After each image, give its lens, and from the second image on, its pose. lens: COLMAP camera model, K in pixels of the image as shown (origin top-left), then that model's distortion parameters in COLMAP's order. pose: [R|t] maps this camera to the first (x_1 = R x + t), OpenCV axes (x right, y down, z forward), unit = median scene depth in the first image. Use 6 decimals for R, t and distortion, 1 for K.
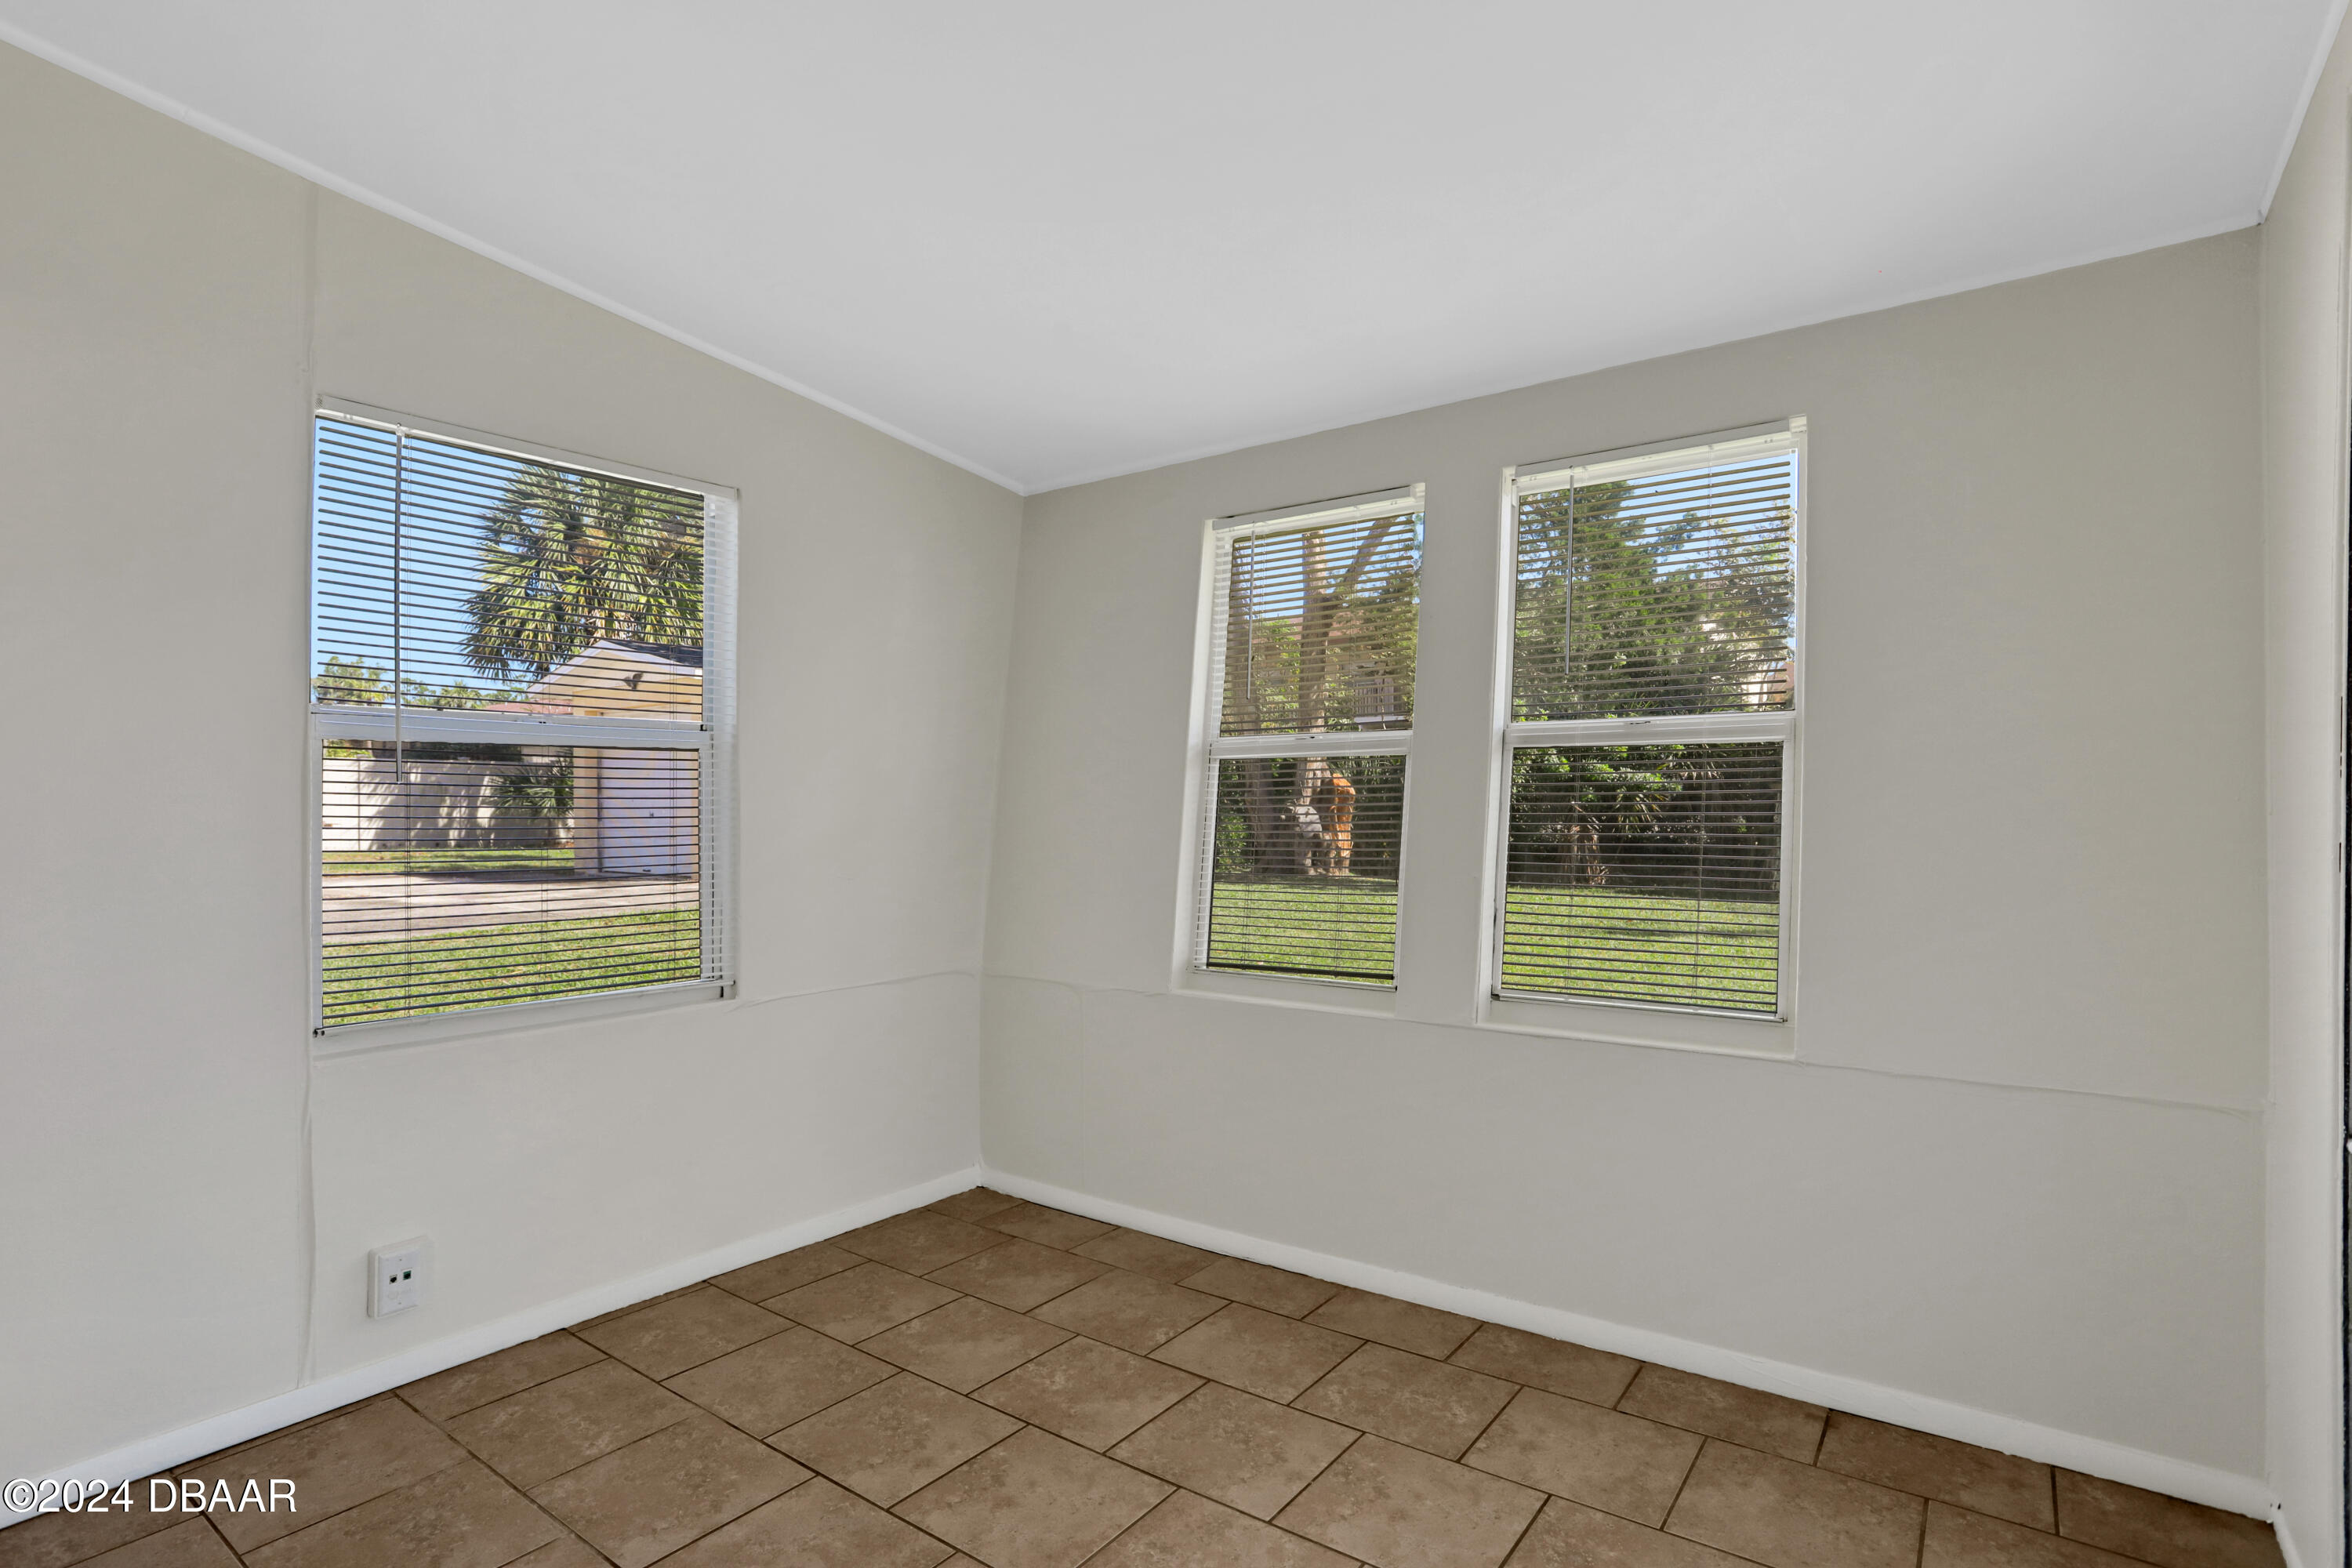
lens RADIAL K [[1170.8, 0, 1168.2], [0, 1170.8, 791.5], [0, 0, 1]] dist [-0.068877, 0.031515]
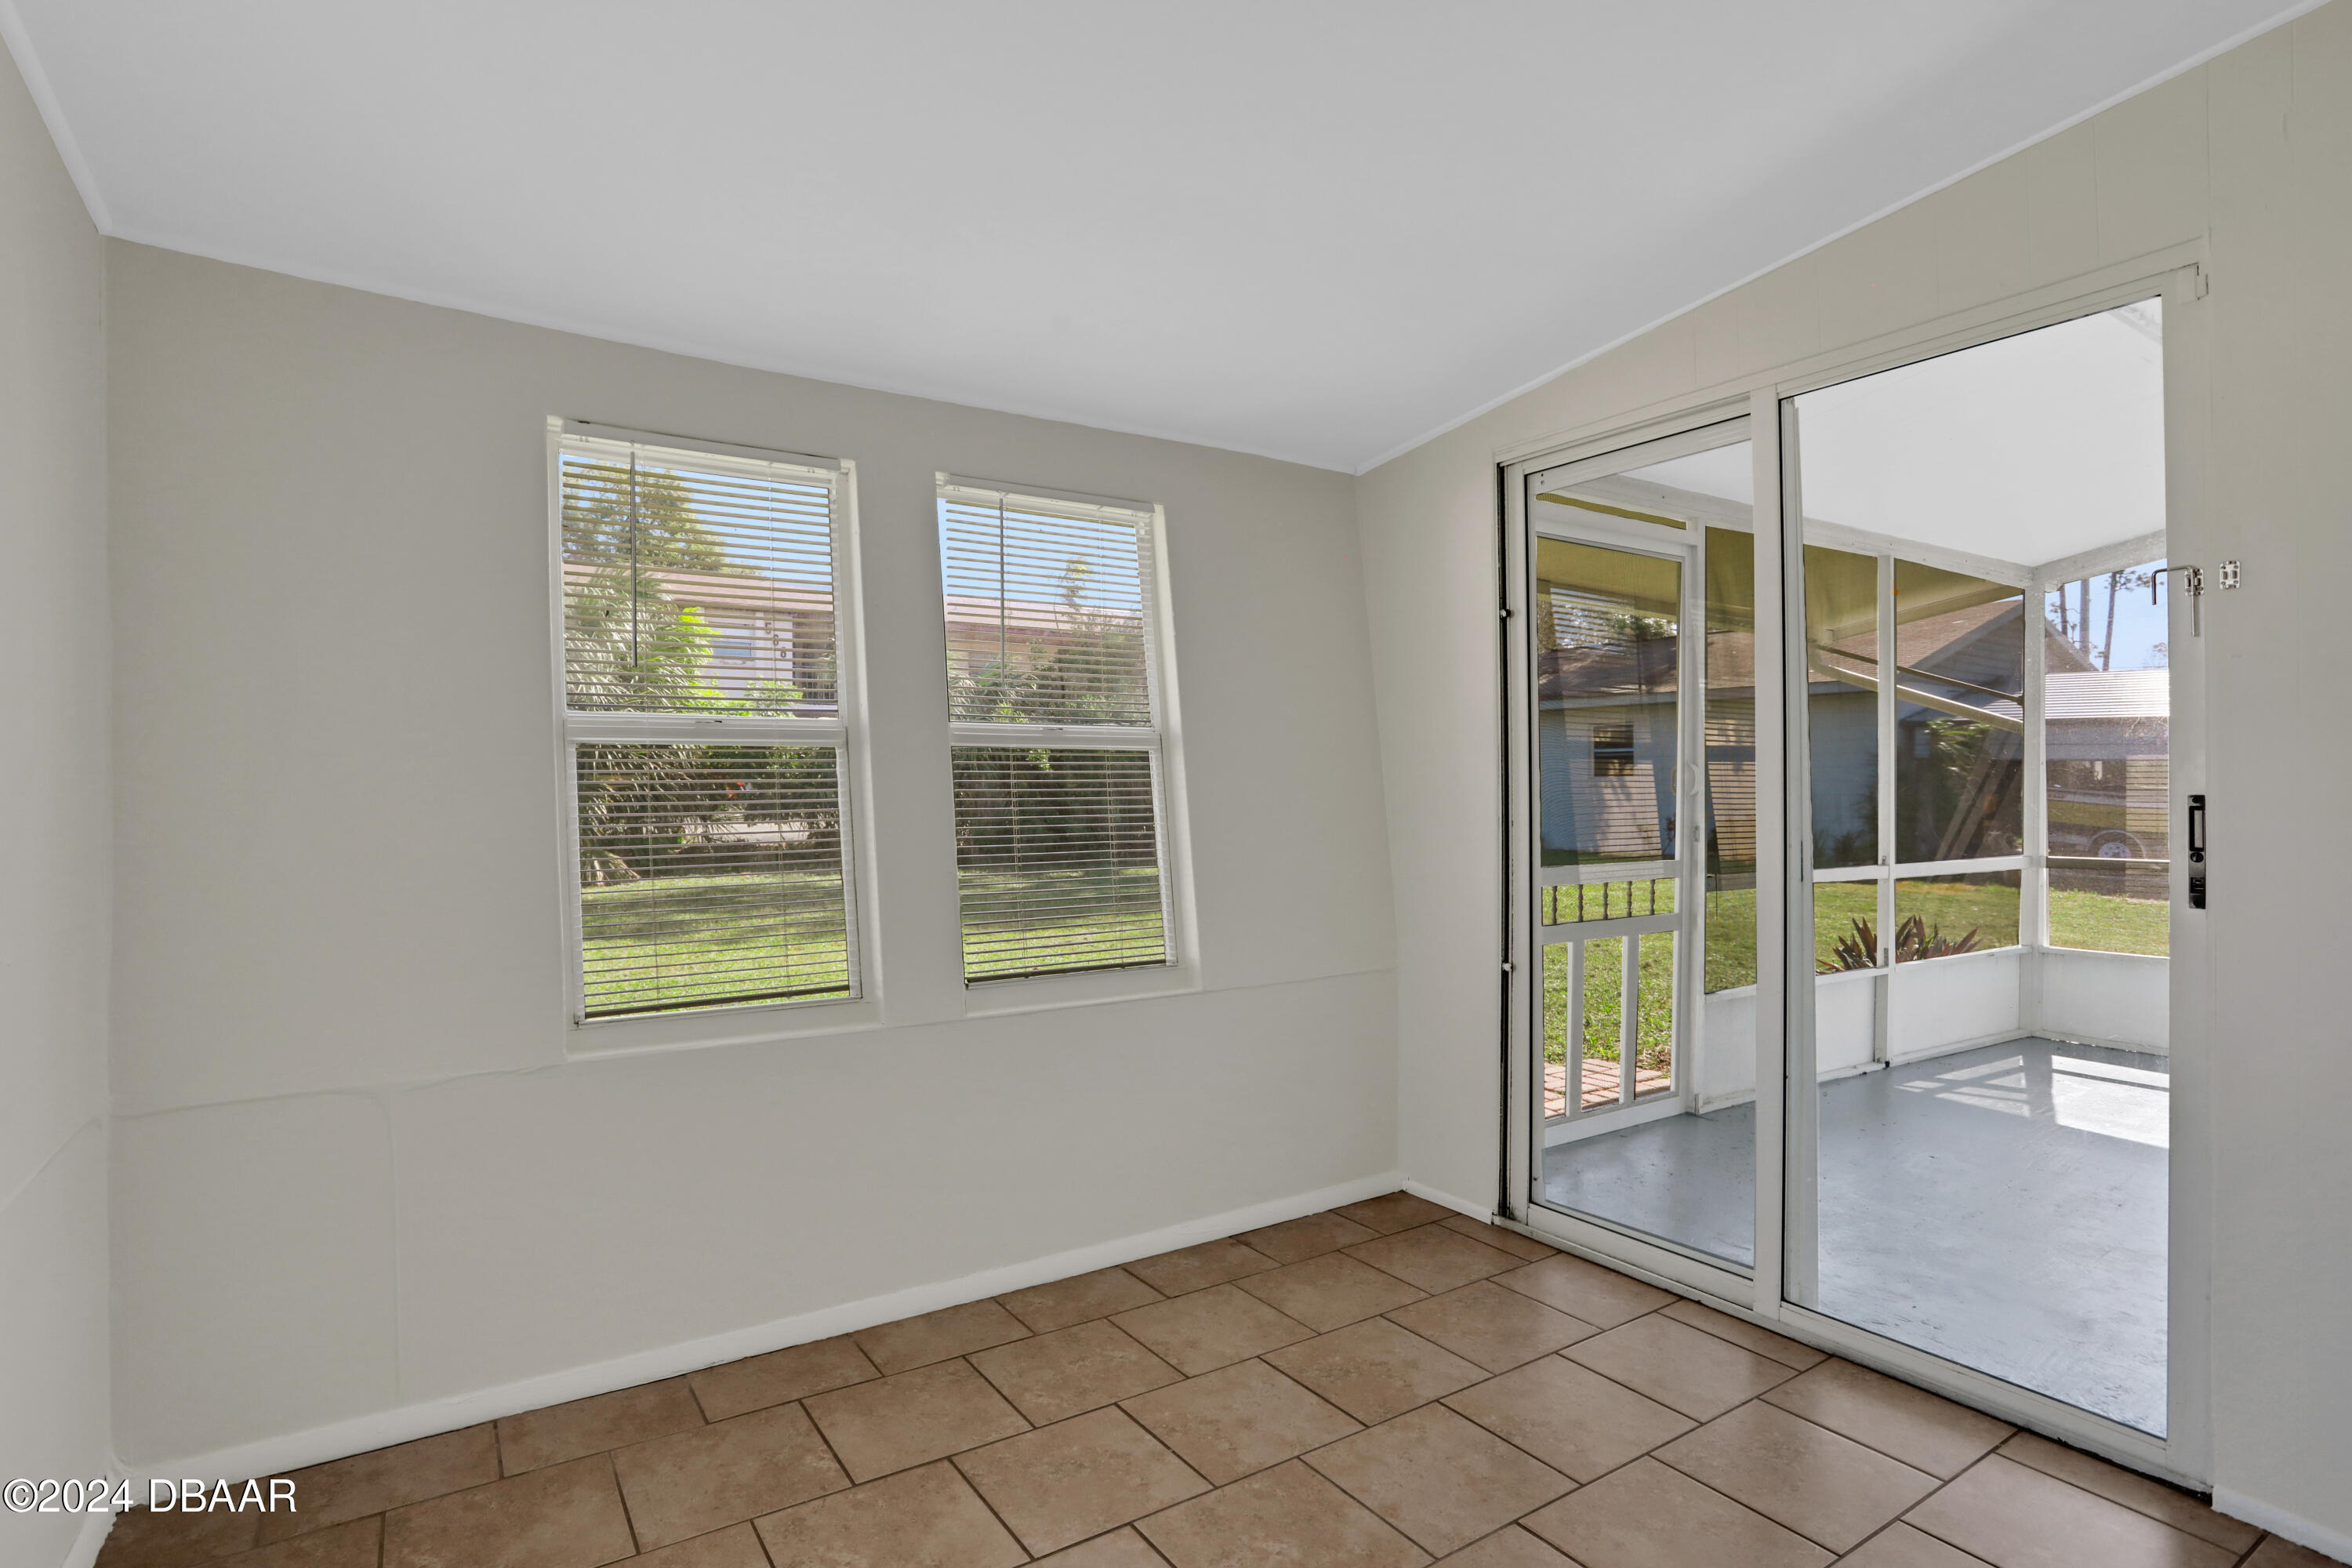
lens RADIAL K [[1170.8, 0, 1168.2], [0, 1170.8, 791.5], [0, 0, 1]] dist [-0.068877, 0.031515]
pose [[0.353776, 0.007163, 0.935303, -0.693688], [-0.002649, 0.999974, -0.006656, 0.011025], [-0.935326, -0.000123, 0.353786, 0.516818]]
